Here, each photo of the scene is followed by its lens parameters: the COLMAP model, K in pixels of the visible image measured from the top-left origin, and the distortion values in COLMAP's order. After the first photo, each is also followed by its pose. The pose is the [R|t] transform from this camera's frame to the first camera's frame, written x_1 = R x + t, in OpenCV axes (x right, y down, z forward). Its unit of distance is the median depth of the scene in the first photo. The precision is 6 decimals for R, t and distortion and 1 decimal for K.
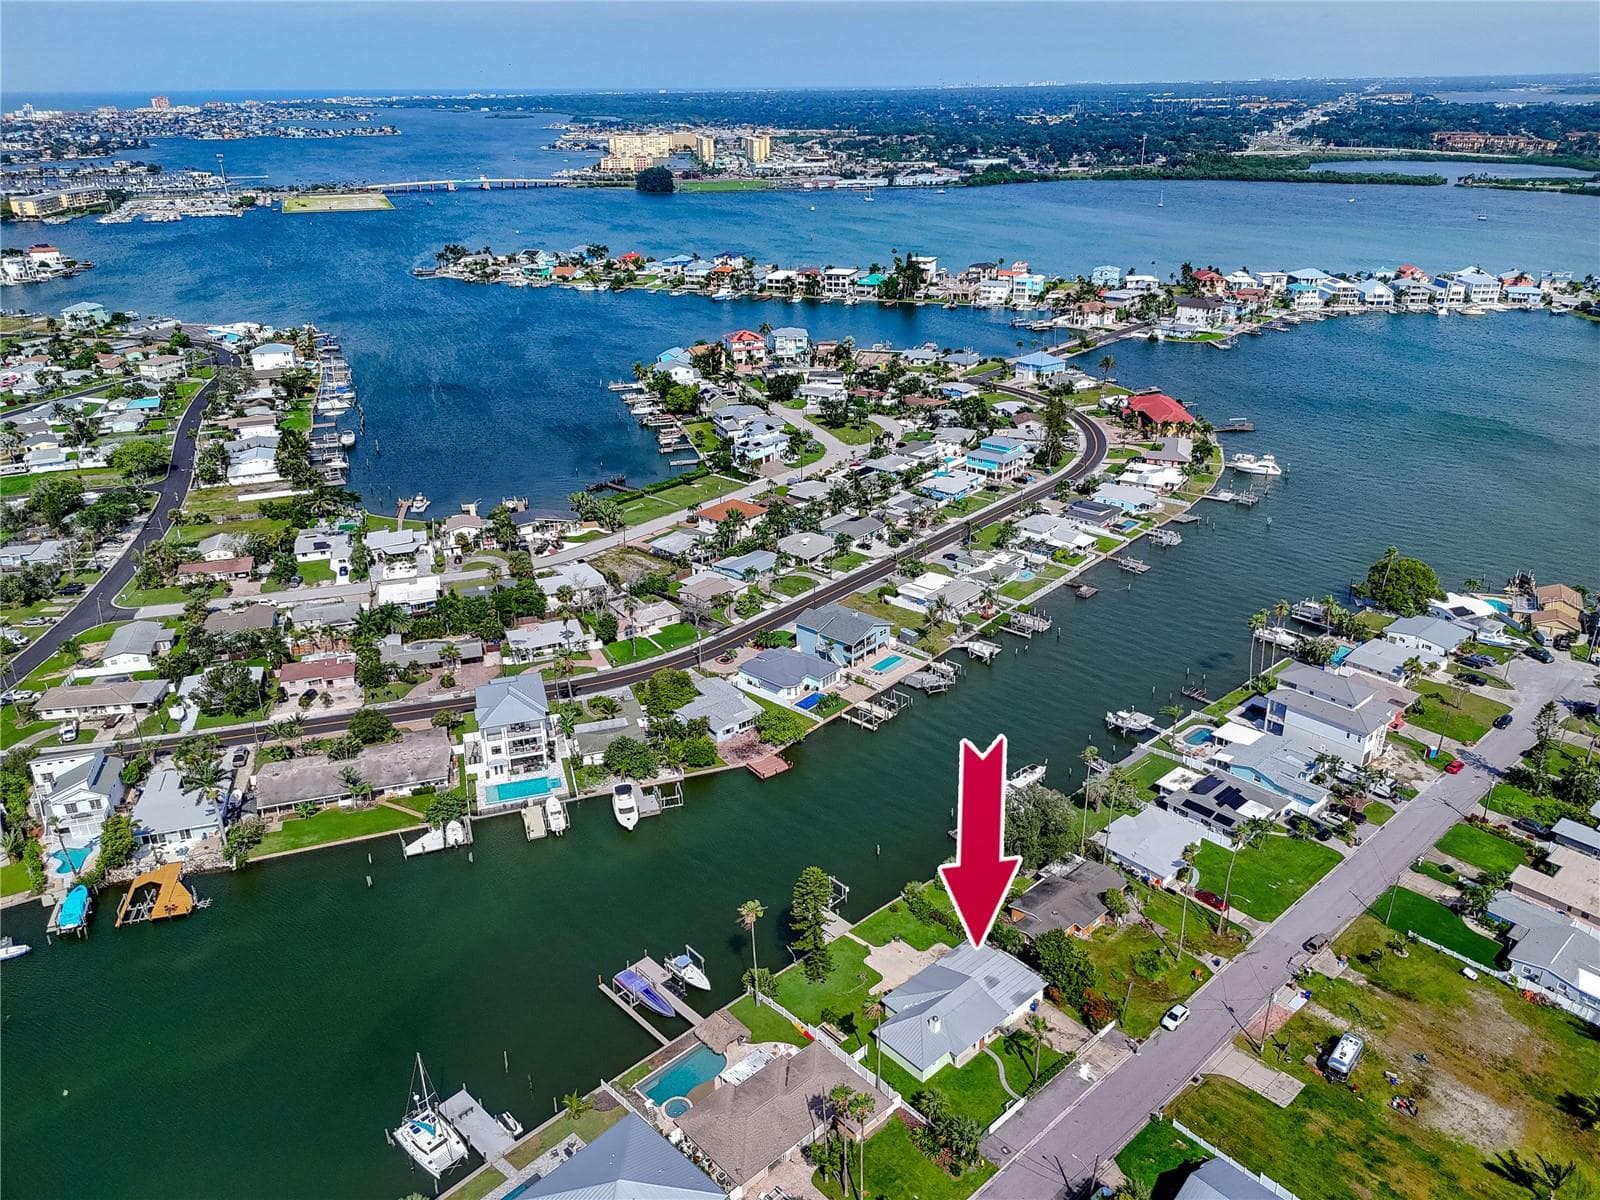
lens RADIAL K [[1175.0, 0, 805.7], [0, 1175.0, 608.6], [0, 0, 1]] dist [0.067806, -0.061759]
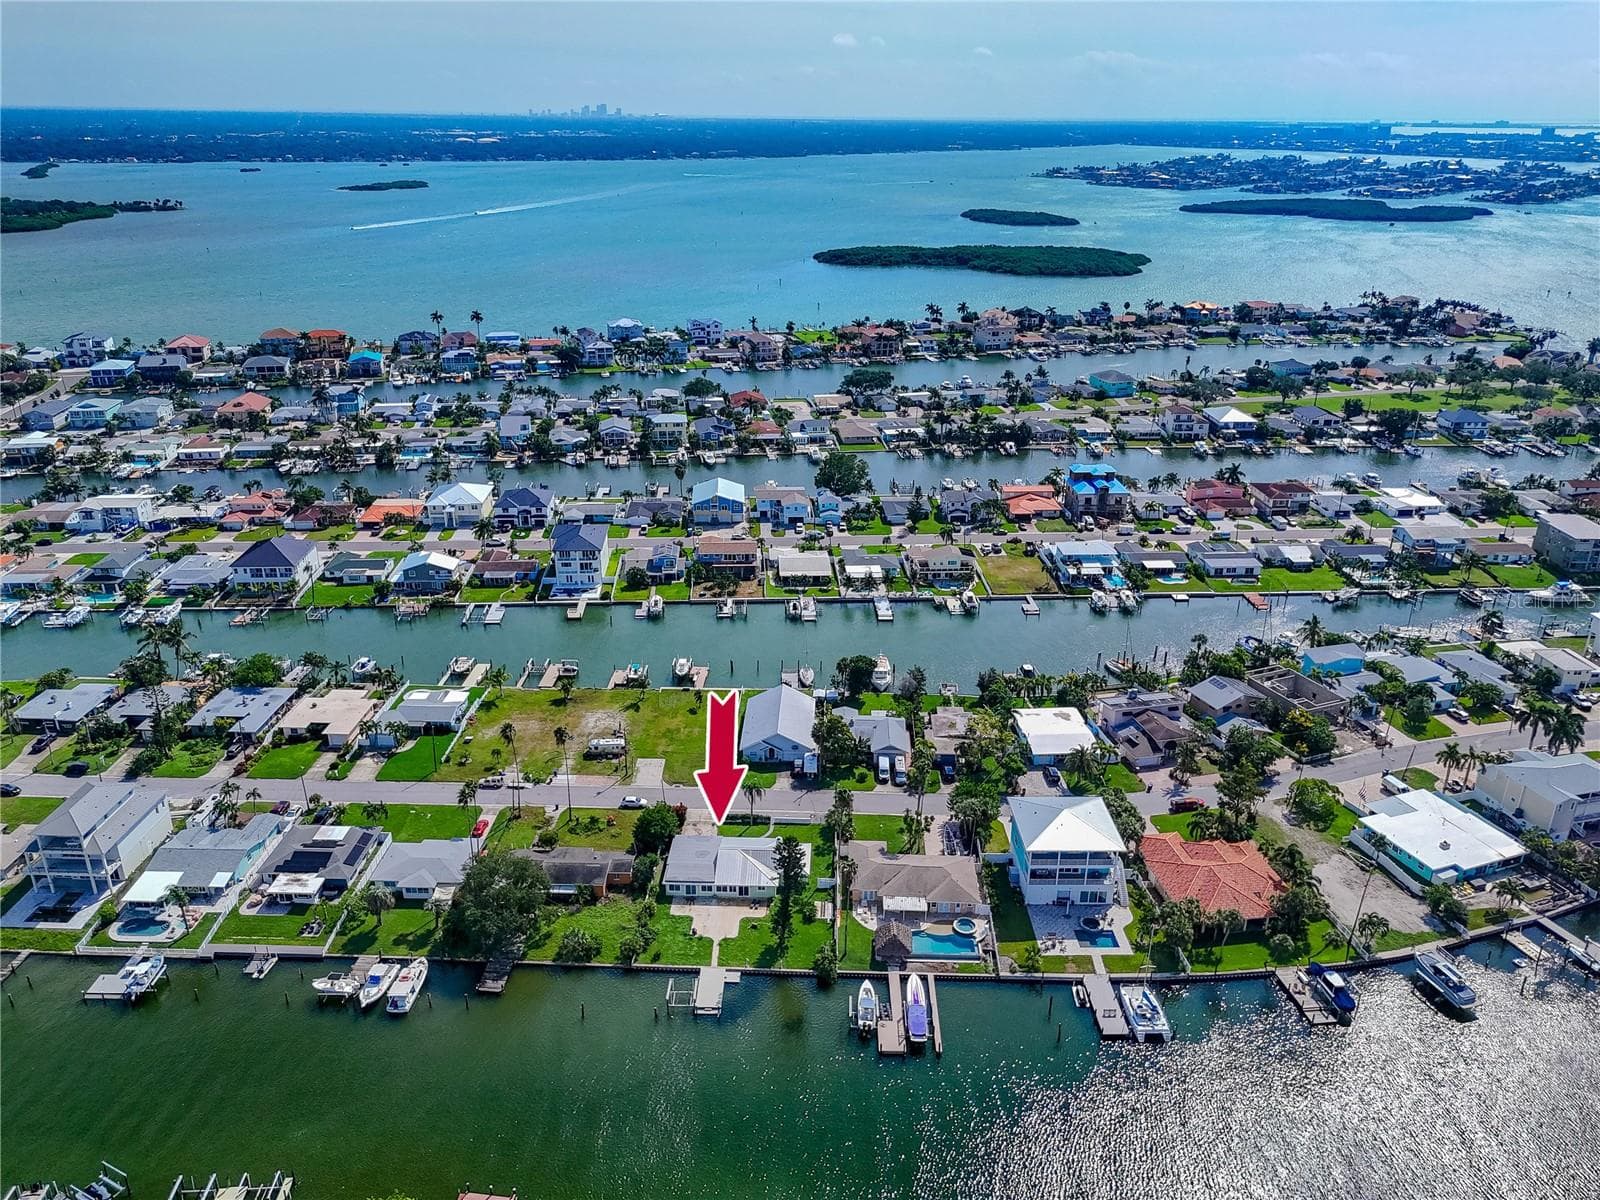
lens RADIAL K [[1175.0, 0, 805.7], [0, 1175.0, 608.6], [0, 0, 1]] dist [0.067806, -0.061759]
pose [[-0.712192, -0.268253, 0.648709, -0.383337], [0.285685, 0.733361, 0.616900, -0.354487], [-0.641223, 0.624678, -0.445658, 0.778729]]
